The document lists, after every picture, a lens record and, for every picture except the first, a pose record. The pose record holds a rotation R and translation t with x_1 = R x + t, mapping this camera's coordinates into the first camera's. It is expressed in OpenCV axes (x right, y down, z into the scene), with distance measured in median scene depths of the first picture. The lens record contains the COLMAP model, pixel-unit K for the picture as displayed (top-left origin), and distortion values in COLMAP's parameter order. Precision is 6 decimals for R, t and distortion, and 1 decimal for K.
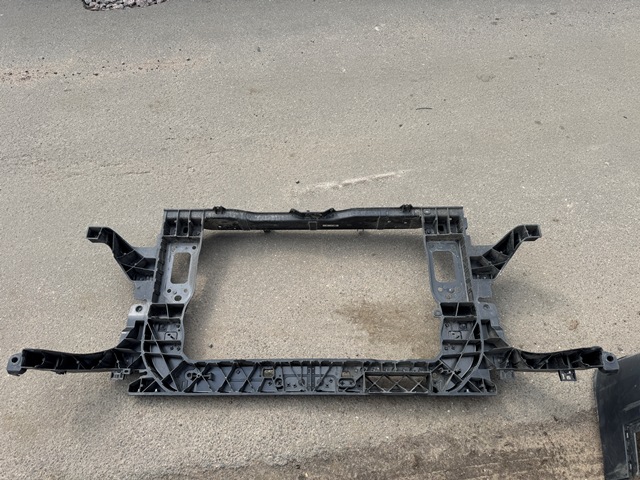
lens RADIAL K [[457.4, 0, 320.3], [0, 457.4, 247.0], [0, 0, 1]] dist [0.013301, -0.026053]
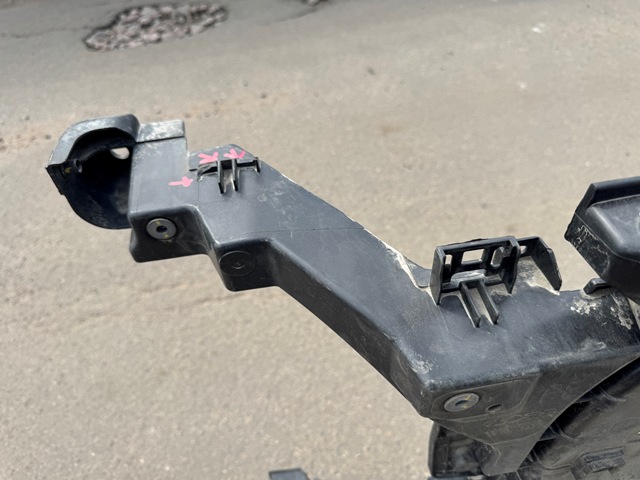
lens RADIAL K [[457.4, 0, 318.7], [0, 457.4, 253.2], [0, 0, 1]] dist [0.013301, -0.026053]
pose [[0.994494, -0.104009, 0.012775, -0.280751], [0.104780, 0.985214, -0.135550, -0.125918], [0.001513, 0.136143, 0.990688, 0.480857]]
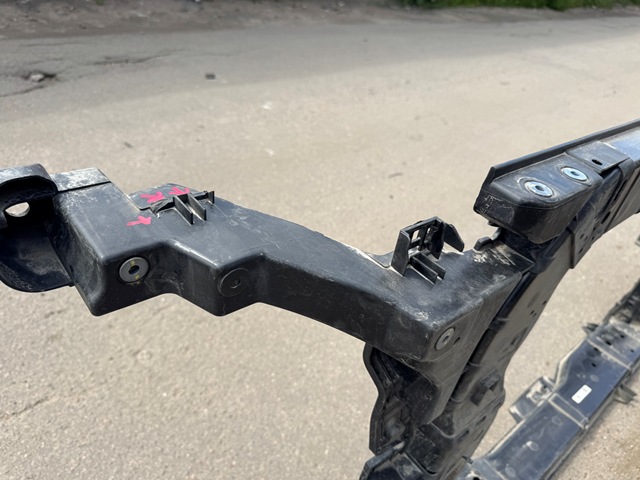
lens RADIAL K [[457.4, 0, 322.6], [0, 457.4, 253.0], [0, 0, 1]] dist [0.013301, -0.026053]
pose [[0.803842, -0.253329, 0.538203, -0.347138], [0.385614, 0.910840, -0.147213, -0.121046], [-0.452924, 0.325874, 0.829859, 0.481122]]
